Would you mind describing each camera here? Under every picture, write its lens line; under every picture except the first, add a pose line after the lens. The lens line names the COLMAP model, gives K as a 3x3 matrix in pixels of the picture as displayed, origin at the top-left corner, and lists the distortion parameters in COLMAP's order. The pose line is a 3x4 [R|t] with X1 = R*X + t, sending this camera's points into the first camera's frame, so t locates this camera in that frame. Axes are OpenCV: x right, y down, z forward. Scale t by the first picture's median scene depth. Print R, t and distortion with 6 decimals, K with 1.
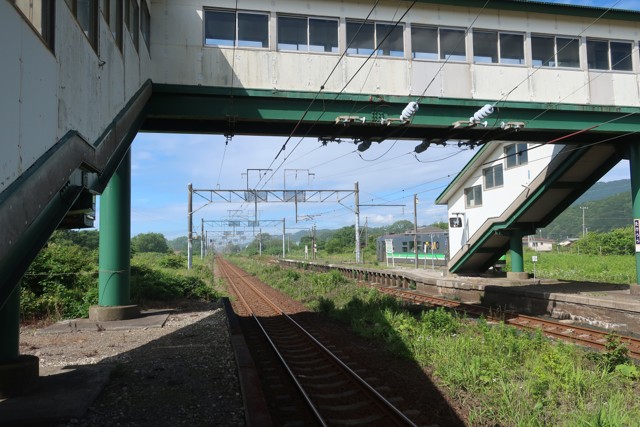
lens RADIAL K [[504.2, 0, 320.0], [0, 504.2, 213.5], [0, 0, 1]] dist [0.001973, 0.002745]
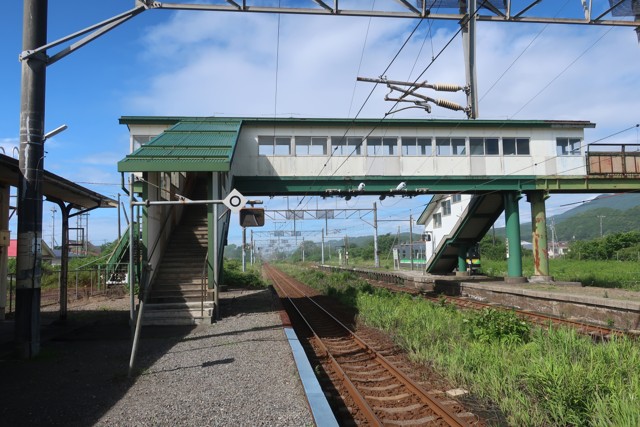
lens RADIAL K [[504.2, 0, 320.0], [0, 504.2, 213.5], [0, 0, 1]] dist [0.001973, 0.002745]
pose [[0.995896, -0.011779, -0.089730, 0.090972], [0.010609, 0.999853, -0.013496, -0.035121], [0.089876, 0.012489, 0.995875, -0.466387]]
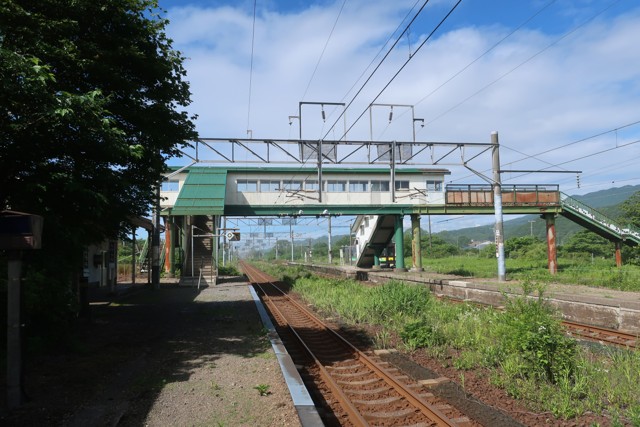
lens RADIAL K [[504.2, 0, 320.0], [0, 504.2, 213.5], [0, 0, 1]] dist [0.001973, 0.002745]
pose [[0.998984, -0.005038, -0.044784, 0.210918], [0.004587, 0.999938, -0.010178, -0.077342], [0.044832, 0.009963, 0.998945, -1.046020]]
